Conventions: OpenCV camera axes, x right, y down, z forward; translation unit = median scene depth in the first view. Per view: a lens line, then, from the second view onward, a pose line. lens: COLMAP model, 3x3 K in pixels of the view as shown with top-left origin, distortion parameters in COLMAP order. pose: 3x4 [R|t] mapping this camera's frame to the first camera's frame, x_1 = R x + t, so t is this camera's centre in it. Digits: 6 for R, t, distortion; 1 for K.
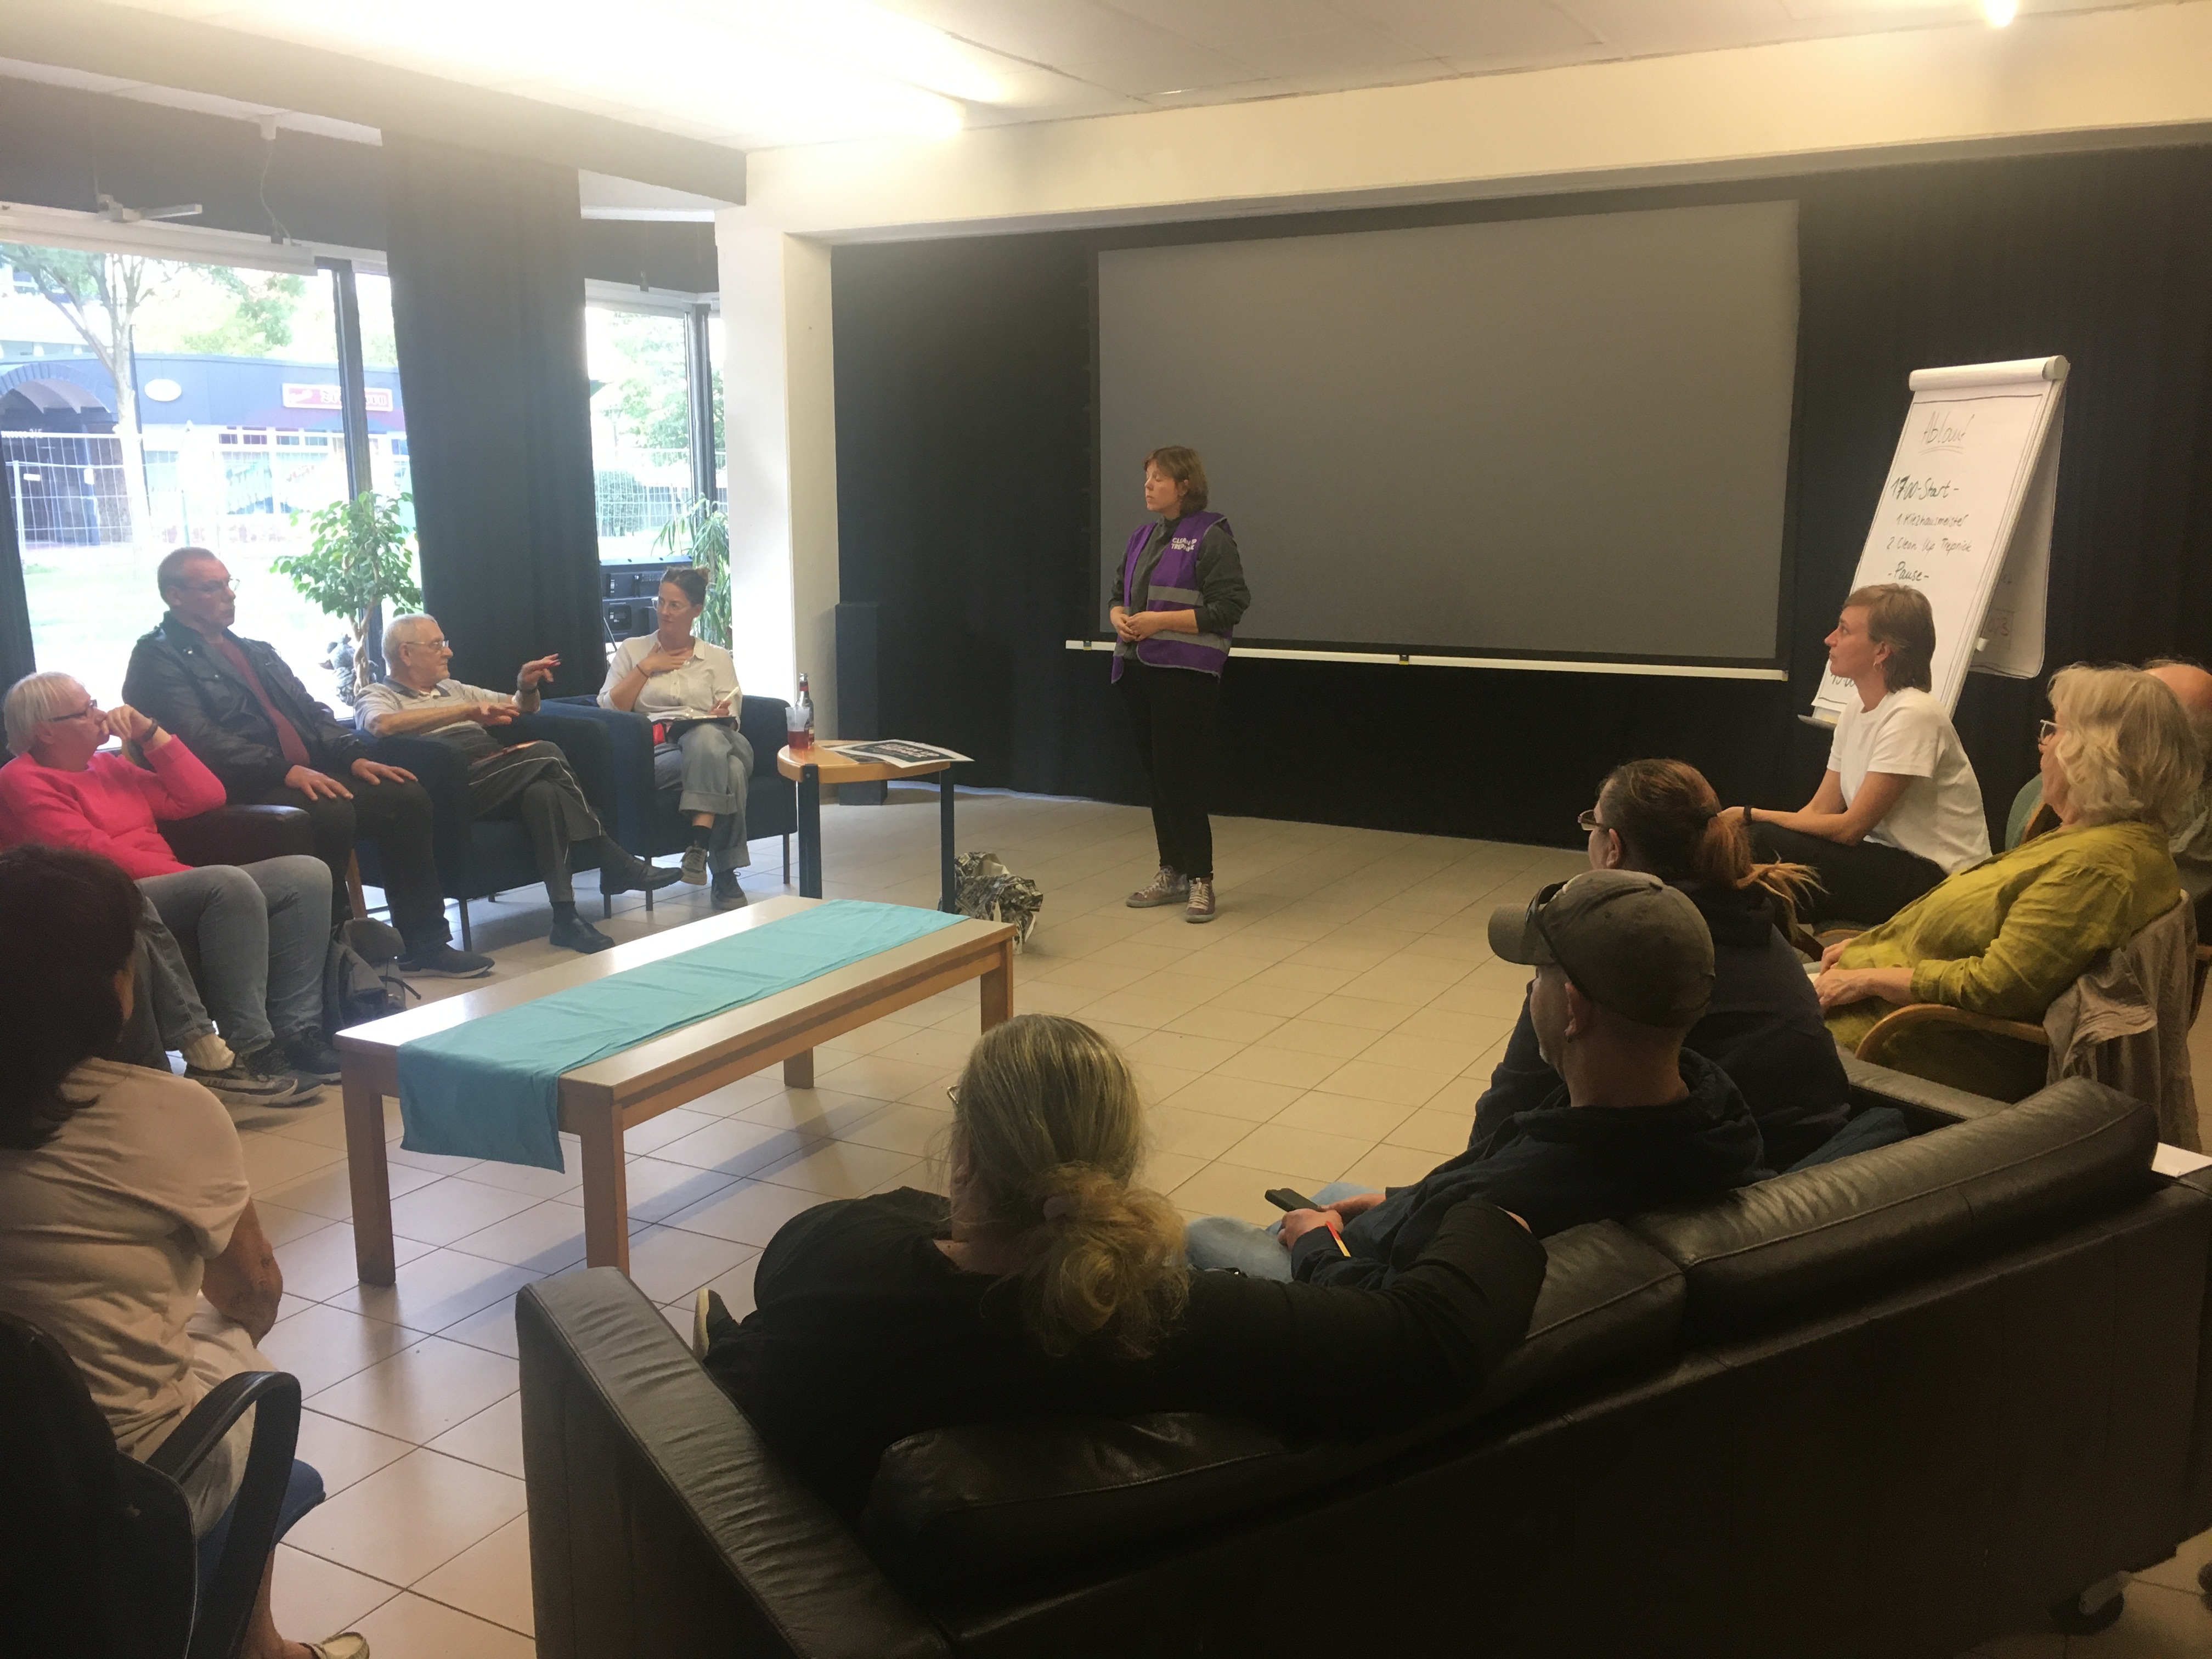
lens RADIAL K [[1903.7, 0, 1113.0], [0, 1903.7, 836.0], [0, 0, 1]] dist [0.057954, -0.047668]
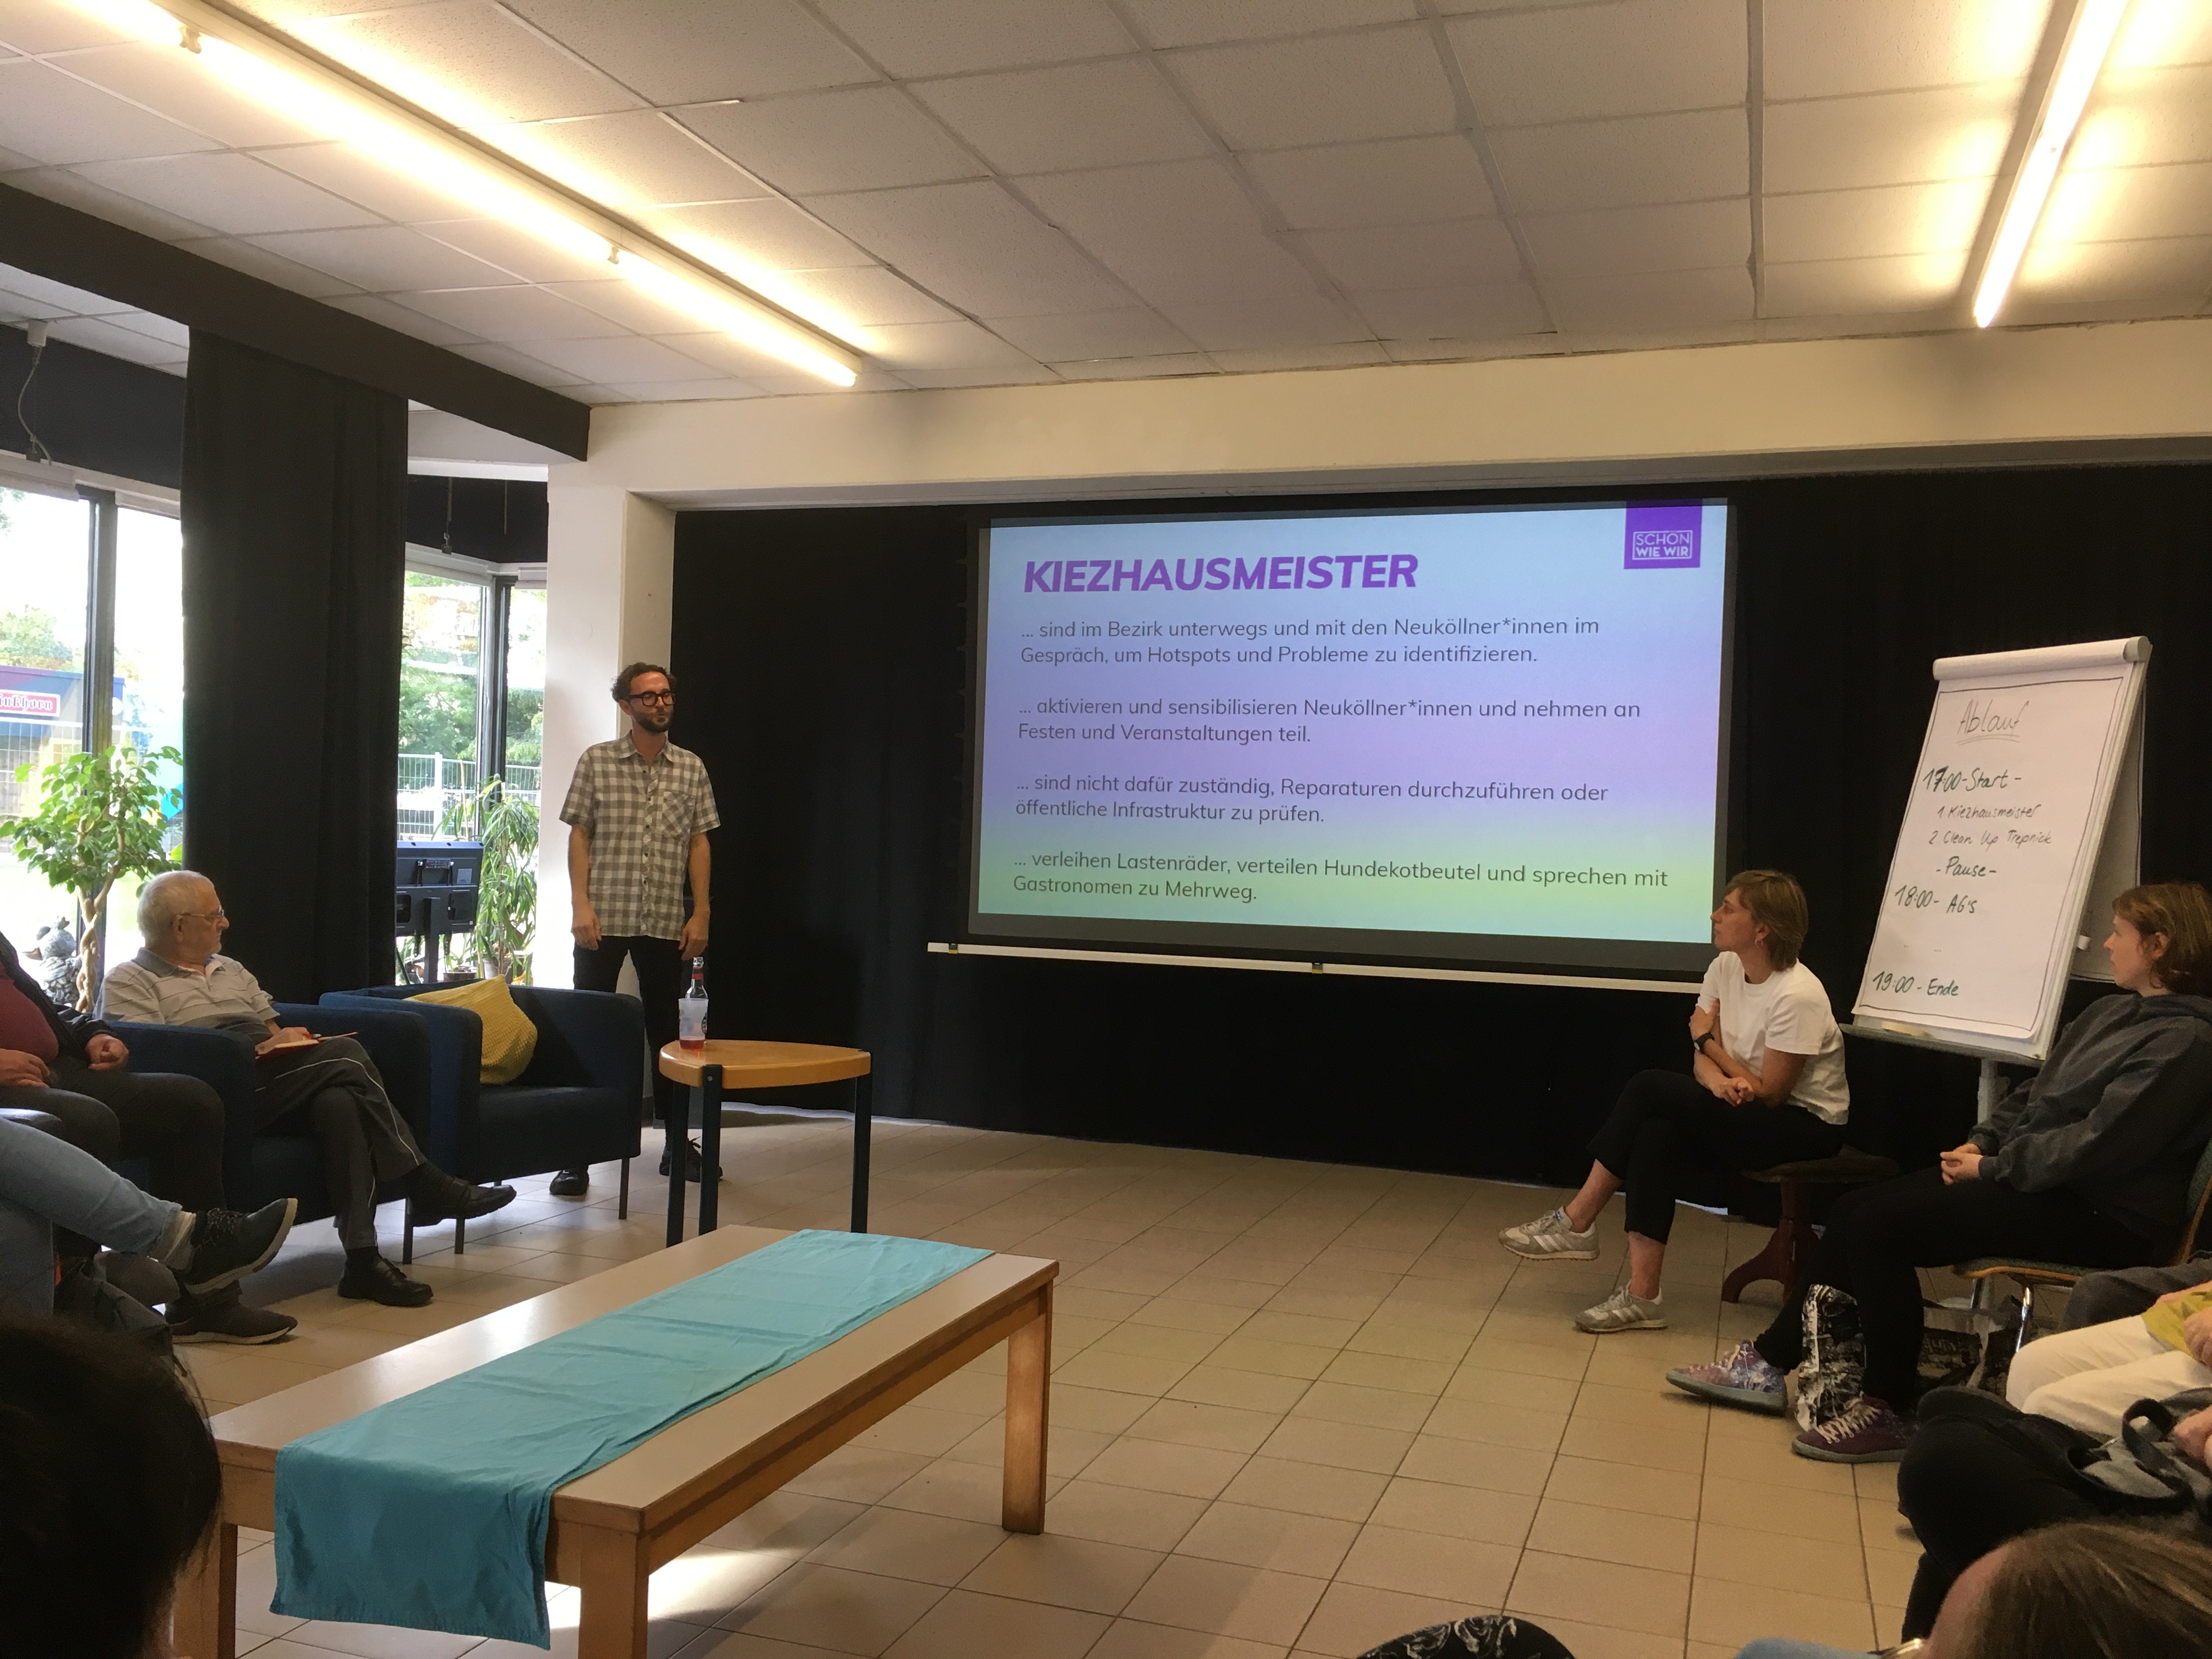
lens RADIAL K [[1903.7, 0, 1115.5], [0, 1903.7, 822.7], [0, 0, 1]] dist [0.057954, -0.047668]
pose [[0.986870, 0.032350, 0.158244, -0.093691], [-0.002540, 0.982723, -0.185063, 0.008767], [-0.161496, 0.182231, 0.969902, 0.123663]]
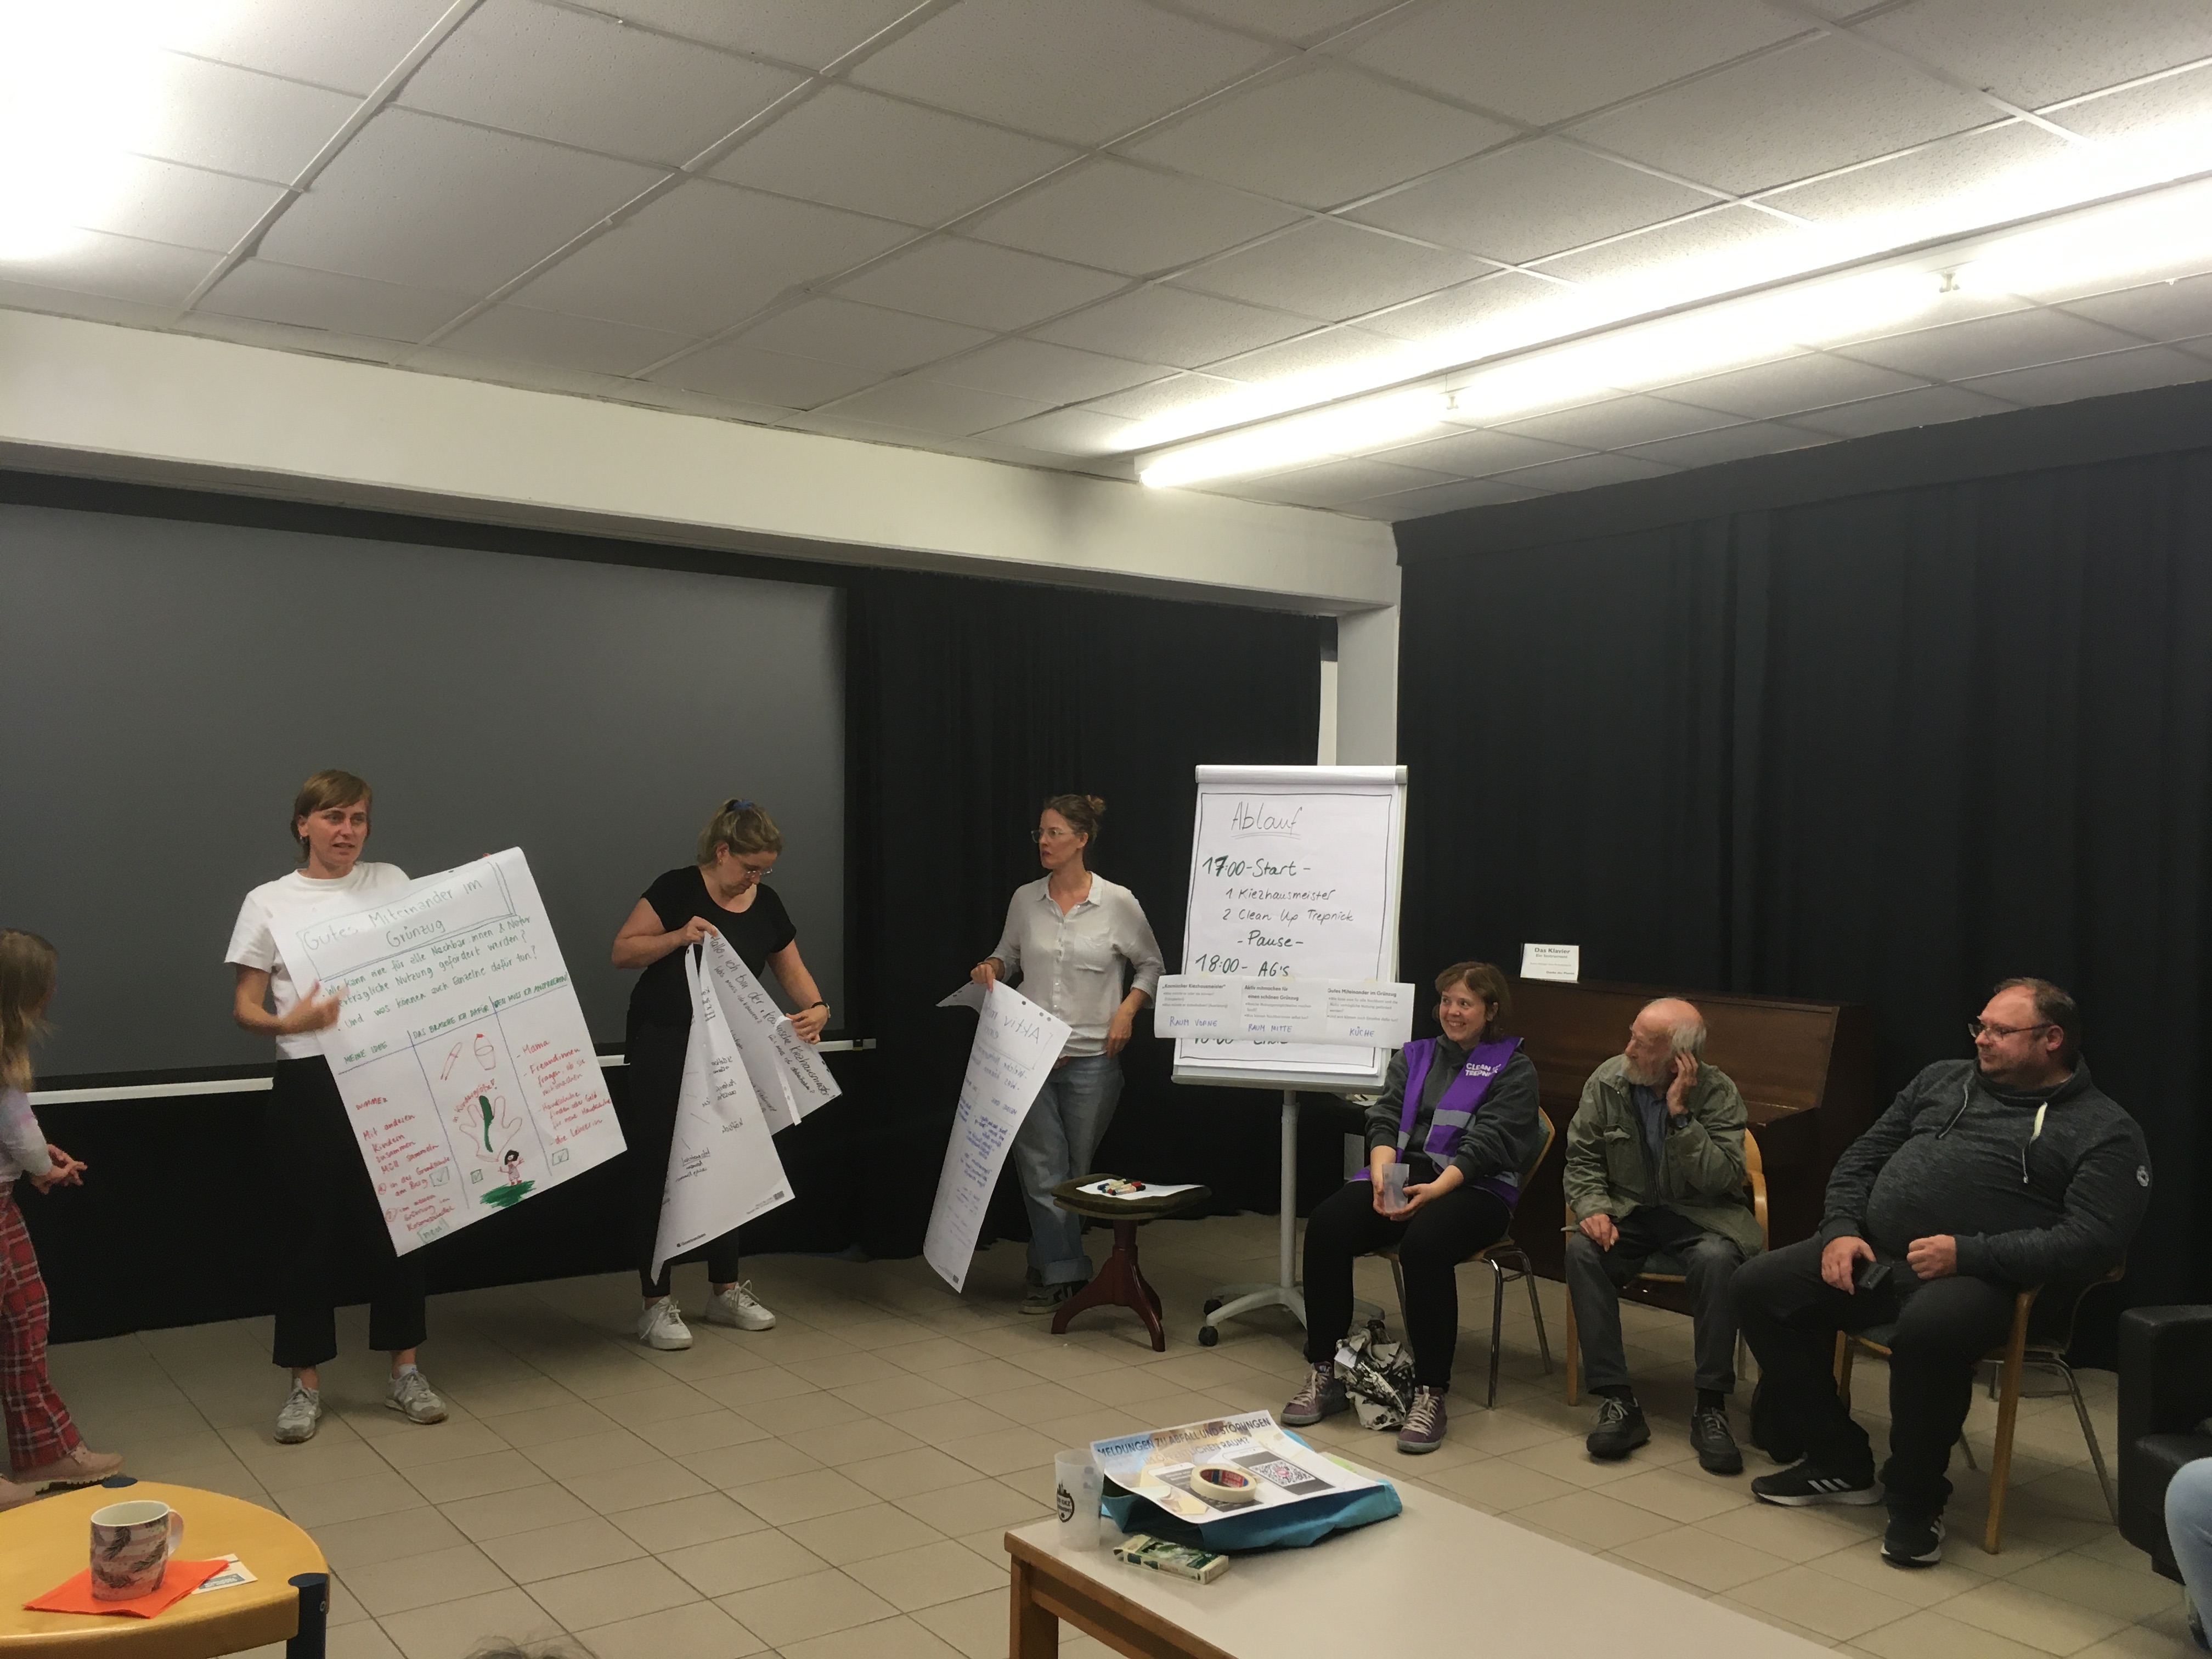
lens RADIAL K [[1903.7, 0, 1114.2], [0, 1903.7, 823.7], [0, 0, 1]] dist [0.057954, -0.047668]
pose [[0.444717, 0.023094, 0.895373, -0.458137], [0.147114, 0.984207, -0.098454, -0.076298], [-0.883507, 0.175506, 0.434297, 0.411679]]
